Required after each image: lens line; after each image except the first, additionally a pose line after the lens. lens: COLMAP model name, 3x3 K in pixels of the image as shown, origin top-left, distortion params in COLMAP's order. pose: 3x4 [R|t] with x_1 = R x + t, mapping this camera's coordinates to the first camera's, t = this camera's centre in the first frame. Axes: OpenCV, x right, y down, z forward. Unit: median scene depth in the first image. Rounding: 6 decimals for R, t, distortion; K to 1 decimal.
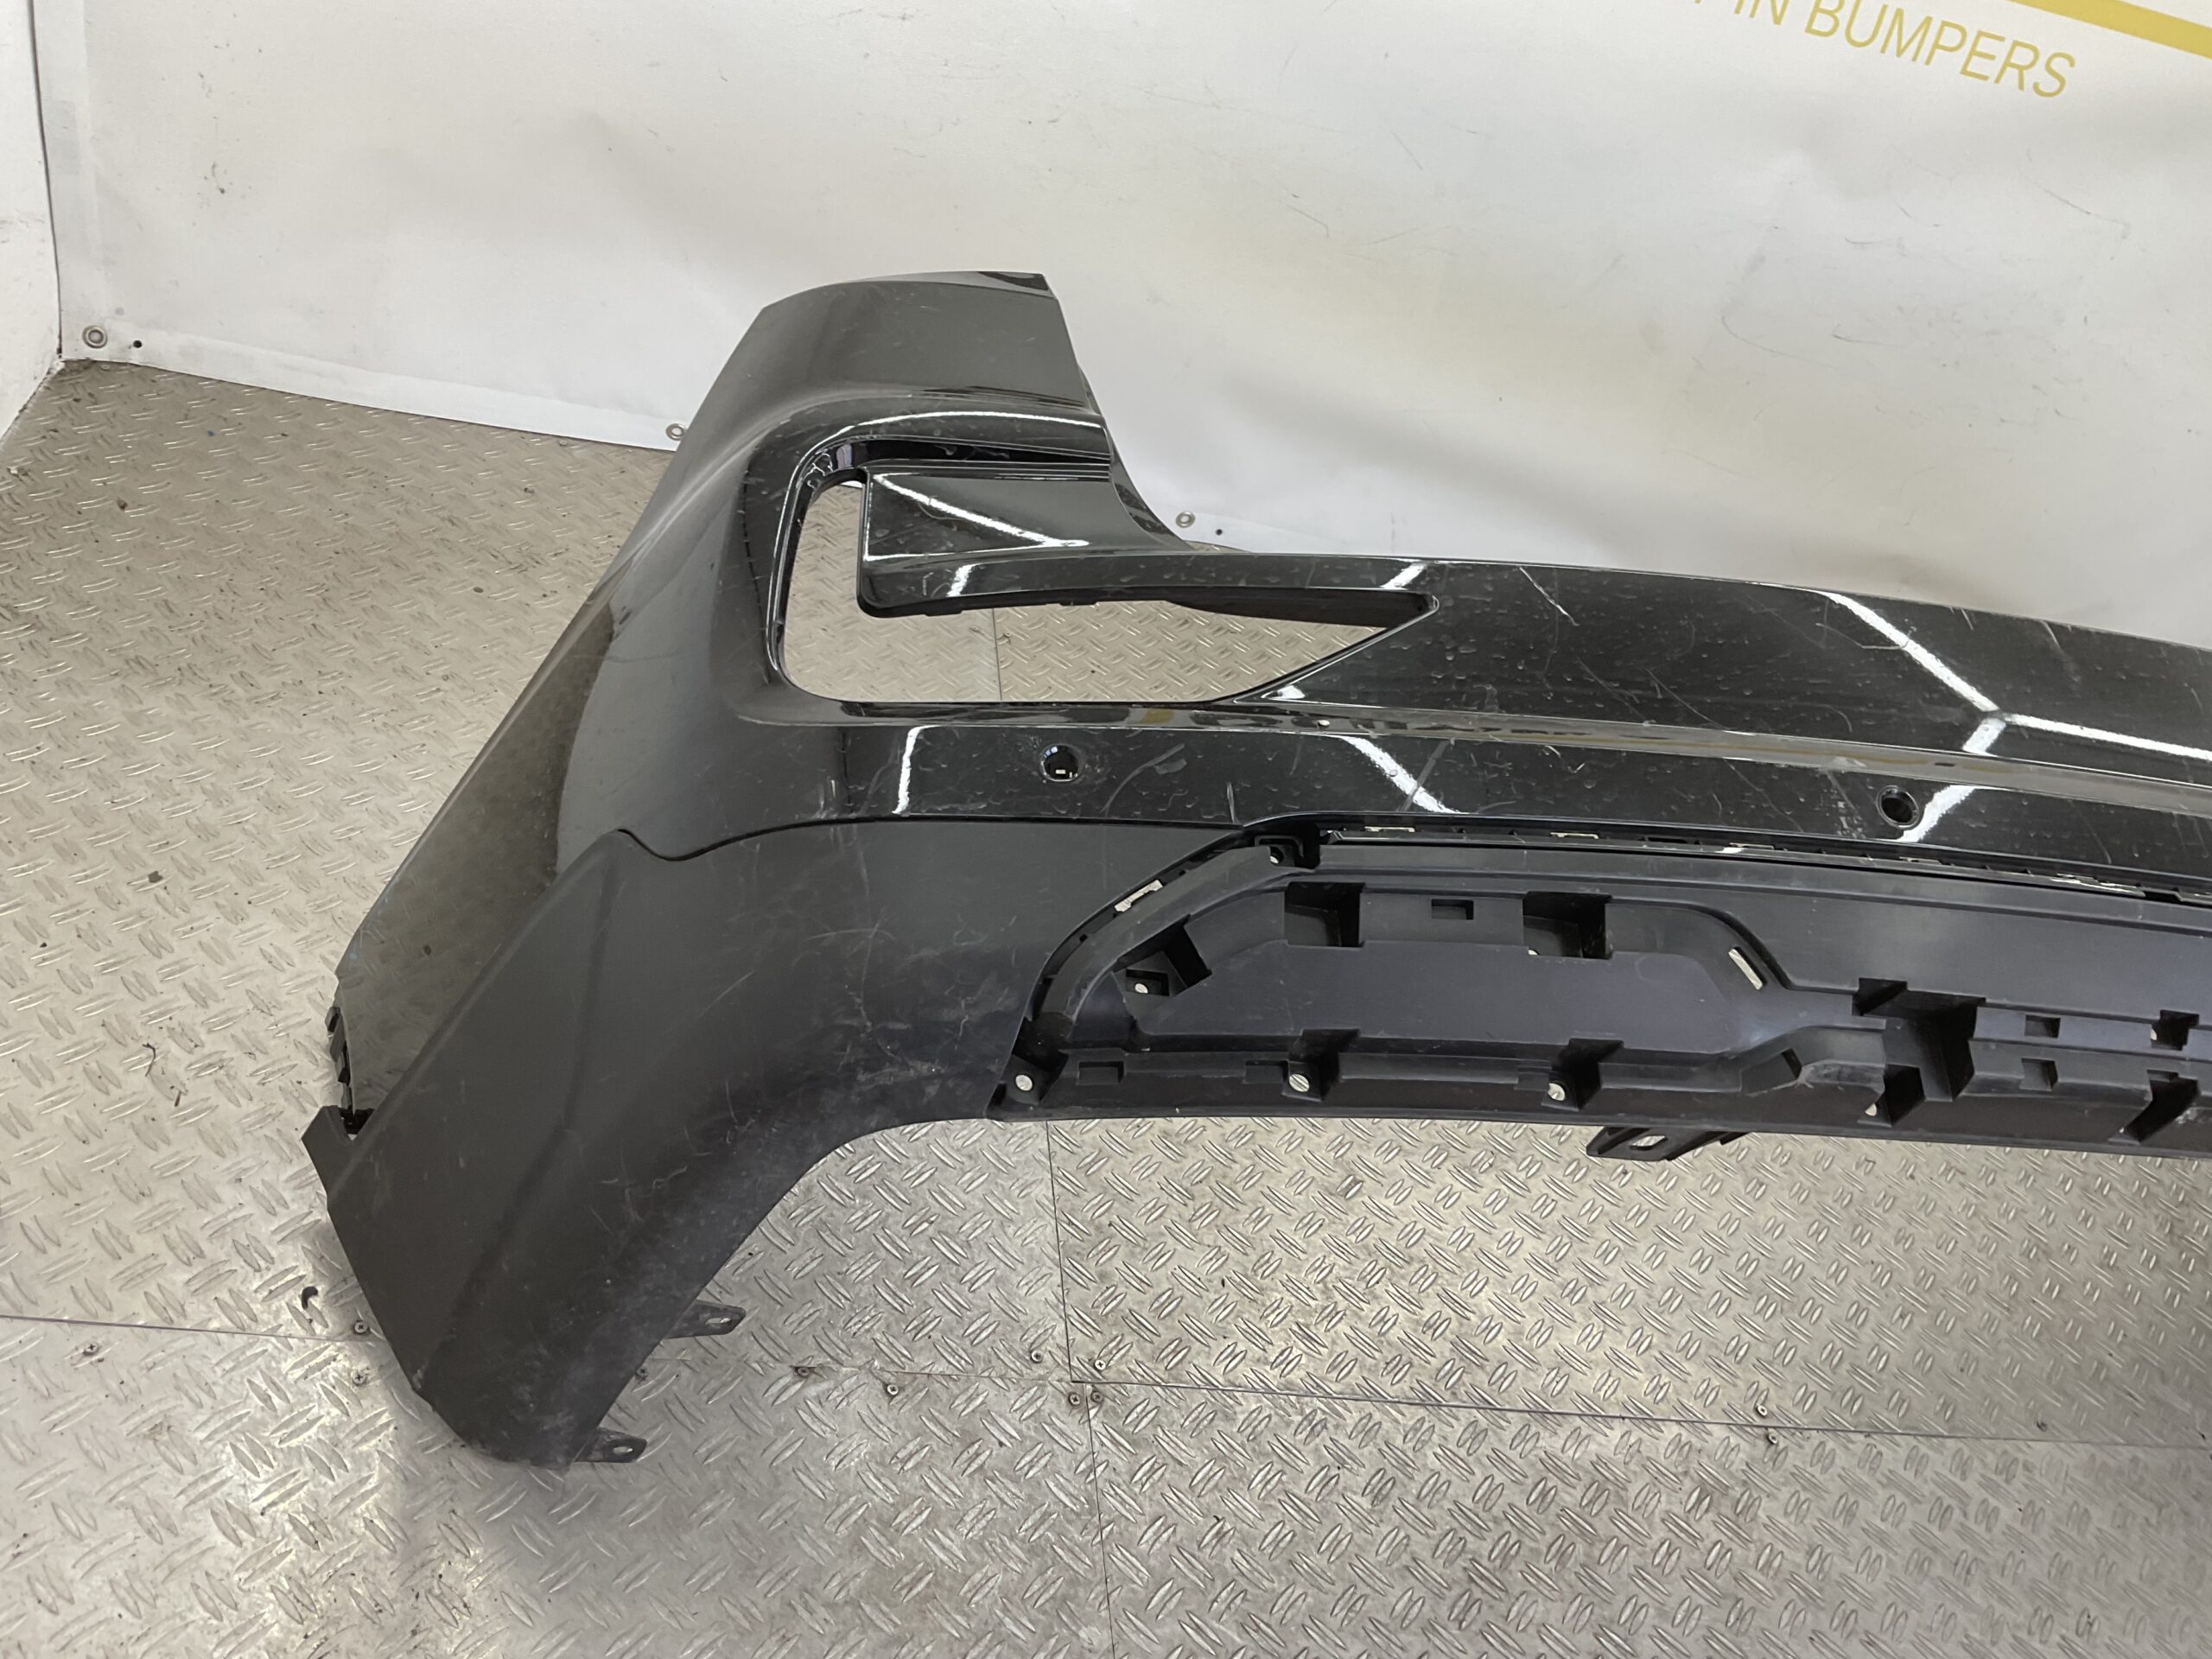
lens RADIAL K [[1809.2, 0, 1093.9], [0, 1809.2, 822.0], [0, 0, 1]] dist [0.043528, -0.087881]
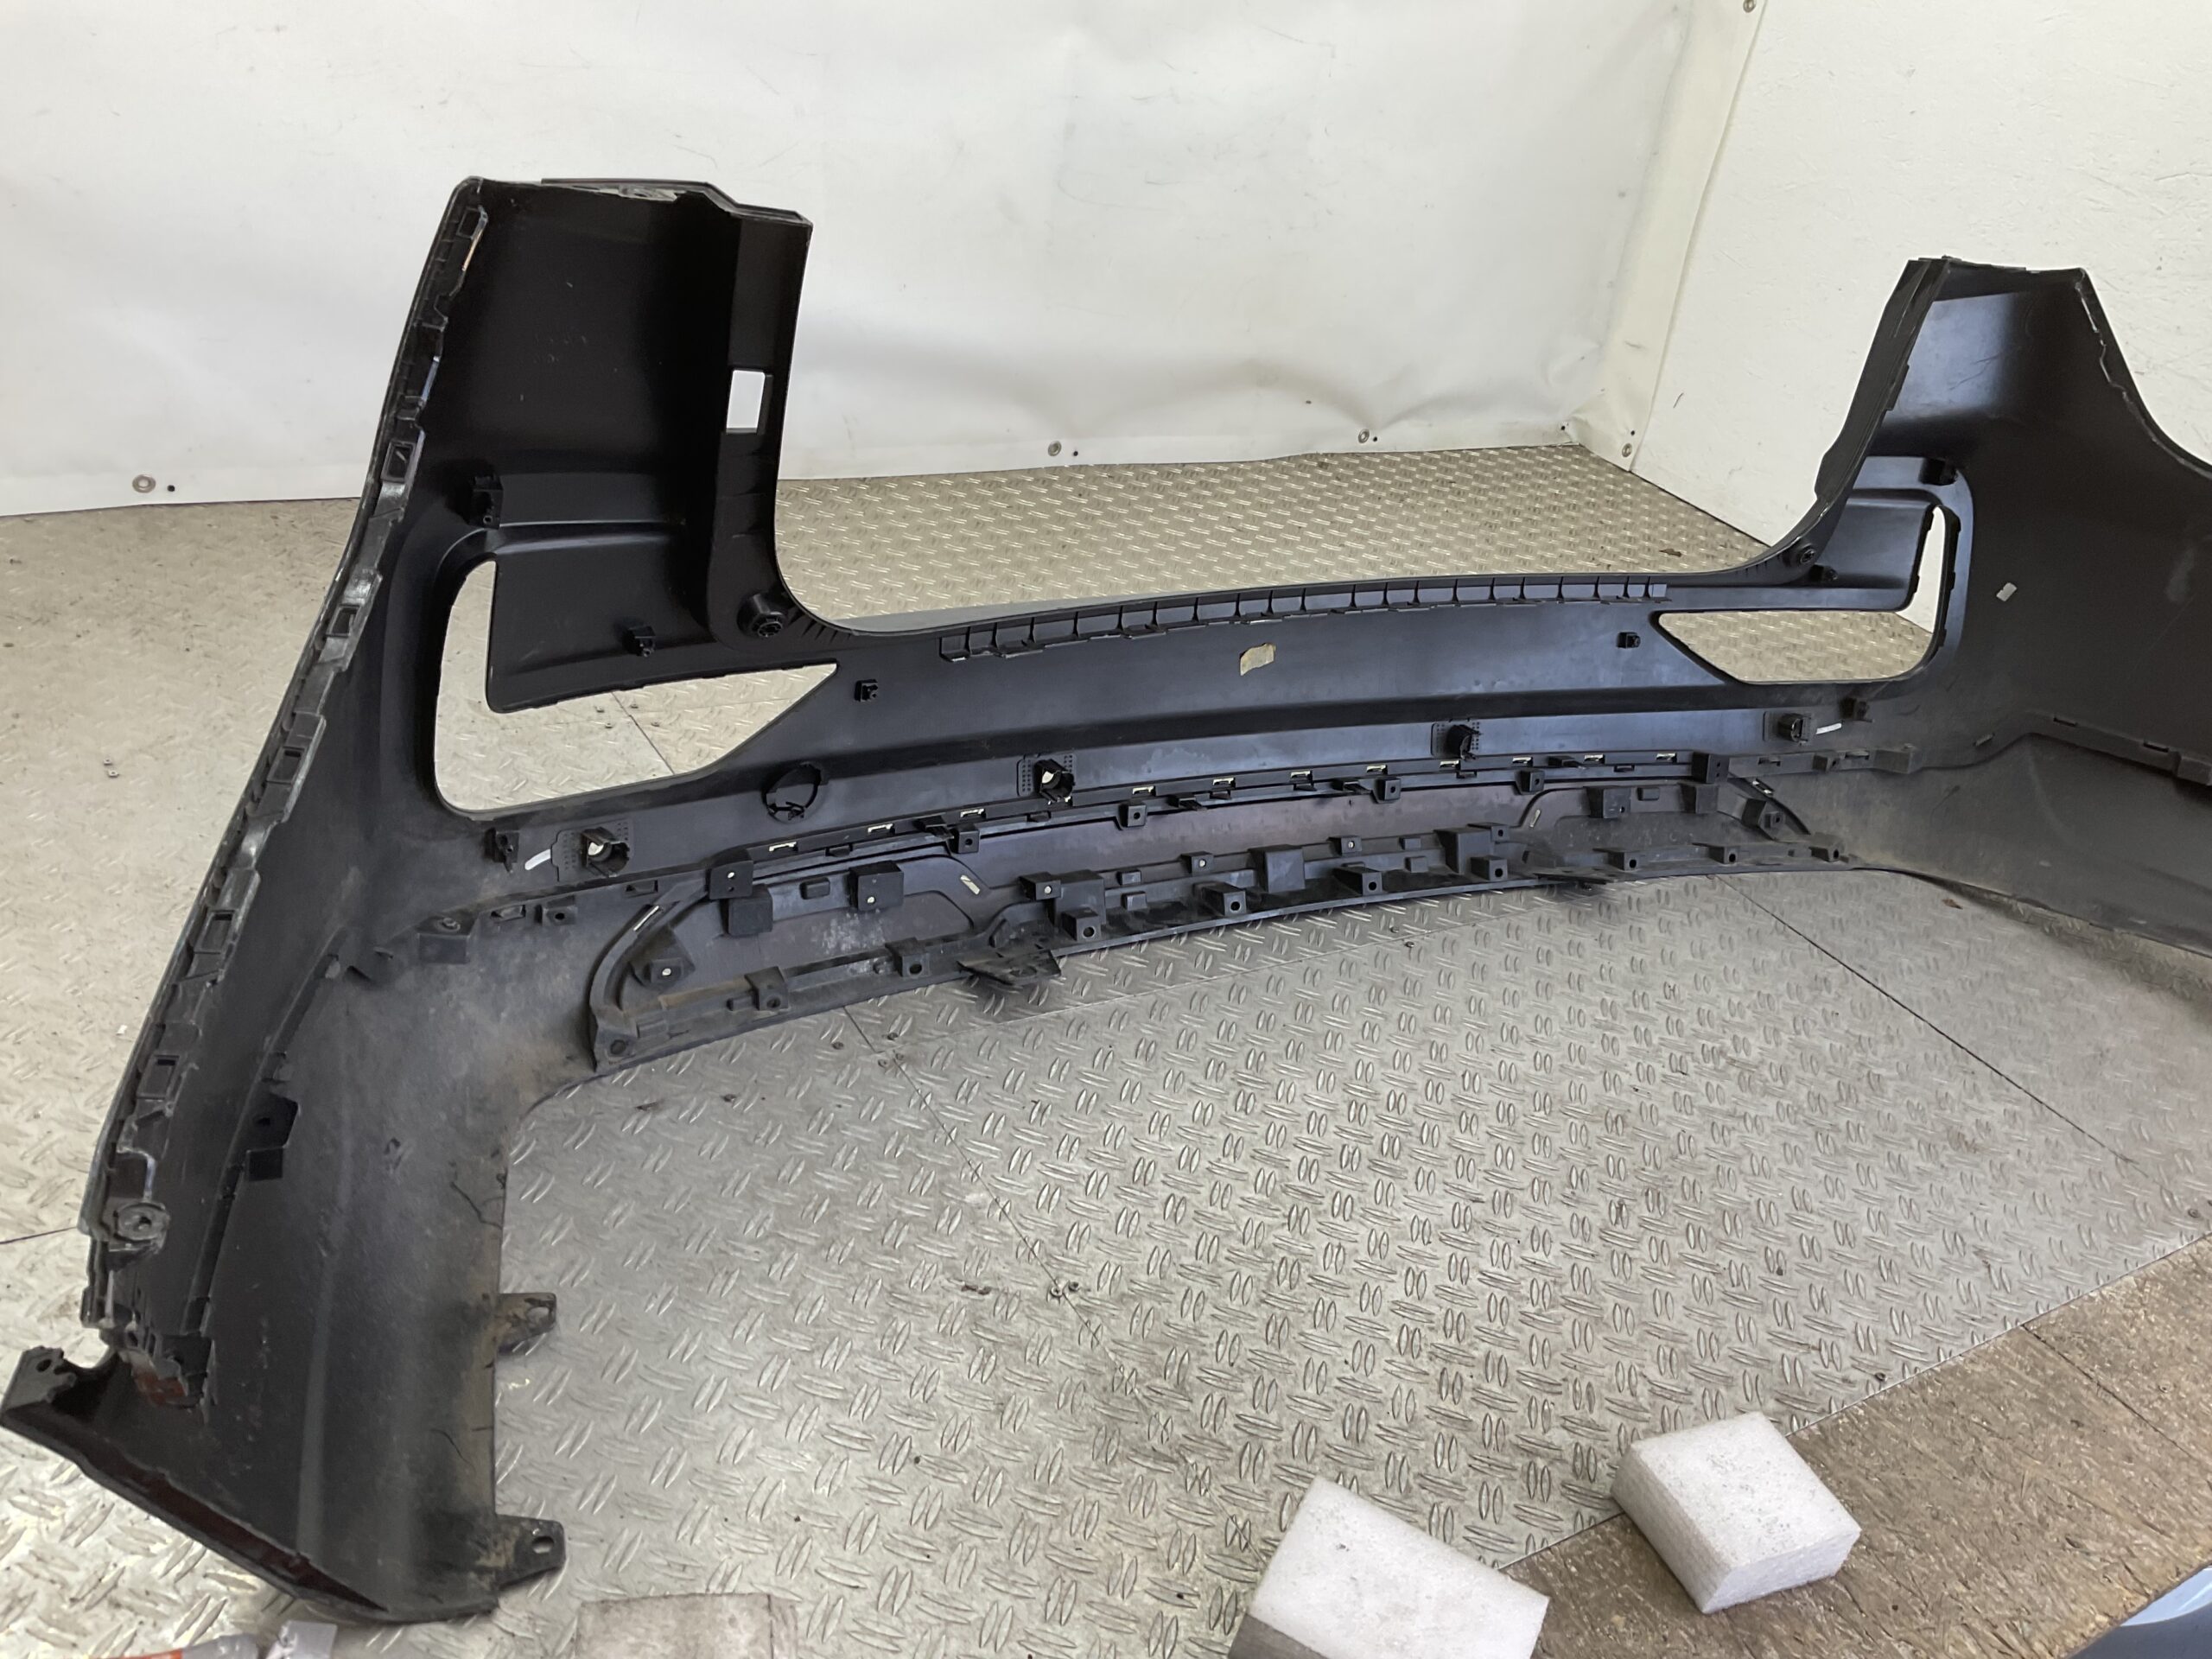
lens RADIAL K [[1809.2, 0, 1102.8], [0, 1809.2, 824.5], [0, 0, 1]] dist [0.043528, -0.087881]
pose [[0.902696, -0.300288, 0.308168, -0.127784], [0.320021, 0.947302, -0.014339, 0.158380], [-0.287622, 0.111564, 0.951224, -0.091004]]
